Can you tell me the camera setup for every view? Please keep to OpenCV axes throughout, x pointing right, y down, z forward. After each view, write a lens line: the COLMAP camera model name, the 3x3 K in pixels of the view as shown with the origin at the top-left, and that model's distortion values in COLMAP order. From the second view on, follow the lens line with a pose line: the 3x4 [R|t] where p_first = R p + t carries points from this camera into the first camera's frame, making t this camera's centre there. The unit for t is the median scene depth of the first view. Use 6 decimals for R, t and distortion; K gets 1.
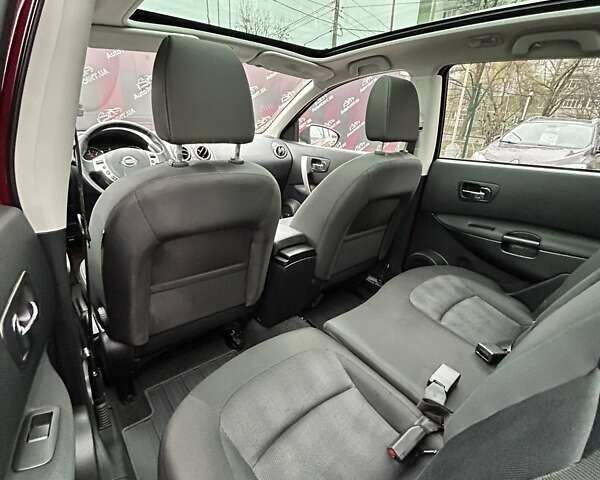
lens RADIAL K [[312.5, 0, 300.0], [0, 312.5, 240.0], [0, 0, 1]] dist [-0.000897, -0.000052]
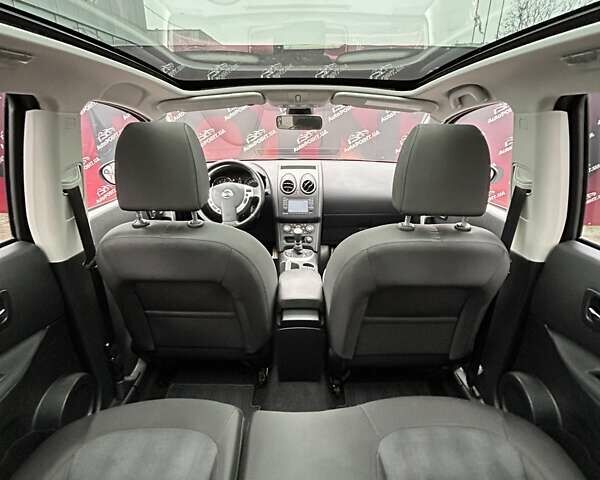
lens RADIAL K [[312.5, 0, 300.0], [0, 312.5, 240.0], [0, 0, 1]] dist [-0.000897, -0.000052]
pose [[0.768629, 0.193475, -0.609736, 0.476989], [-0.203897, 0.977548, 0.053154, -0.218958], [0.606330, 0.083467, 0.790820, 0.255517]]
